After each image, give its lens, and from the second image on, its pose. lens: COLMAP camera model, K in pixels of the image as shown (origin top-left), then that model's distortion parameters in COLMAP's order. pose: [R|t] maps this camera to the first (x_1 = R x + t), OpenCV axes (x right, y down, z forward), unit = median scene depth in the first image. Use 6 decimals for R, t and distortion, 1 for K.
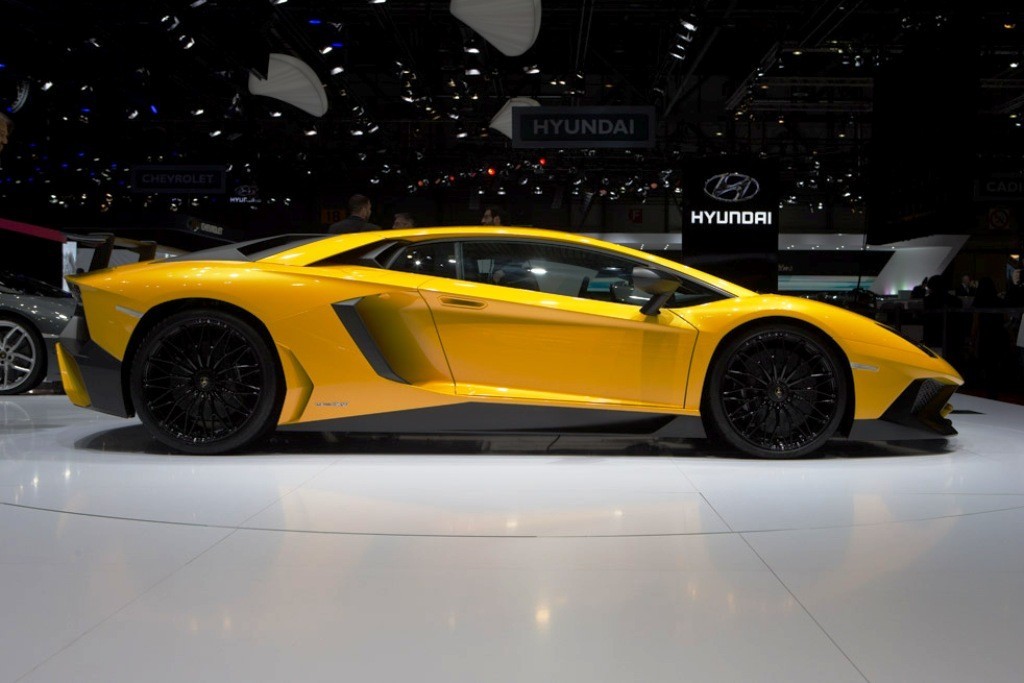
lens RADIAL K [[1173.2, 0, 510.9], [0, 1173.2, 344.6], [0, 0, 1]] dist [-0.040608, 0.000000]
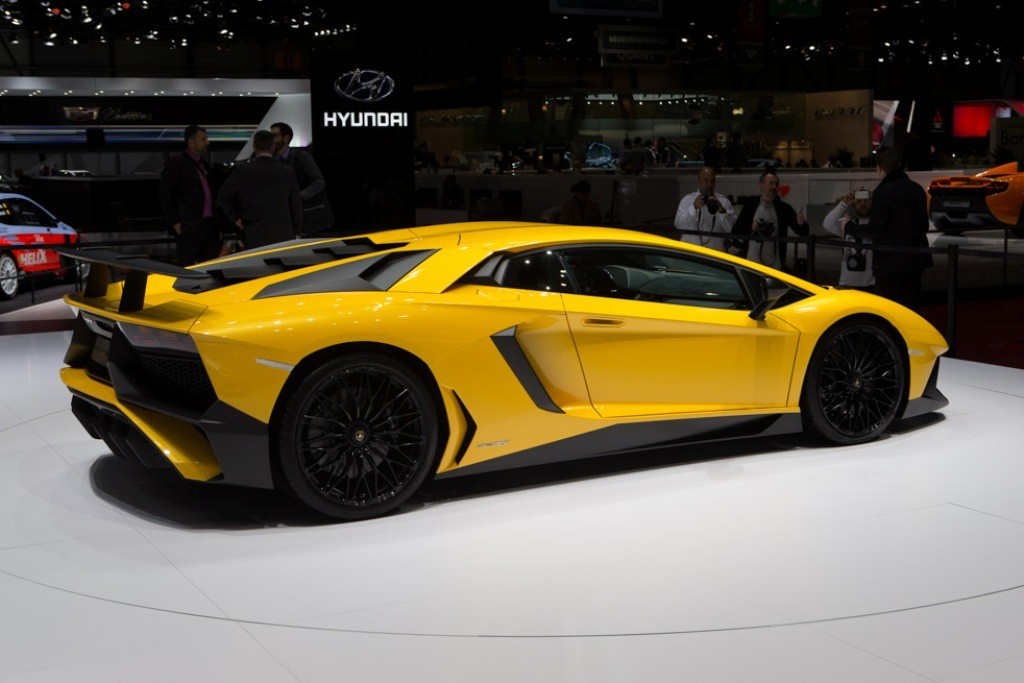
lens RADIAL K [[1365.8, 0, 510.6], [0, 1365.8, 338.9], [0, 0, 1]] dist [-0.006963, 0.000000]
pose [[0.880369, -0.082739, 0.467017, -0.616195], [0.036738, 0.993604, 0.106779, -0.140785], [-0.472864, -0.076847, 0.877778, 0.056333]]
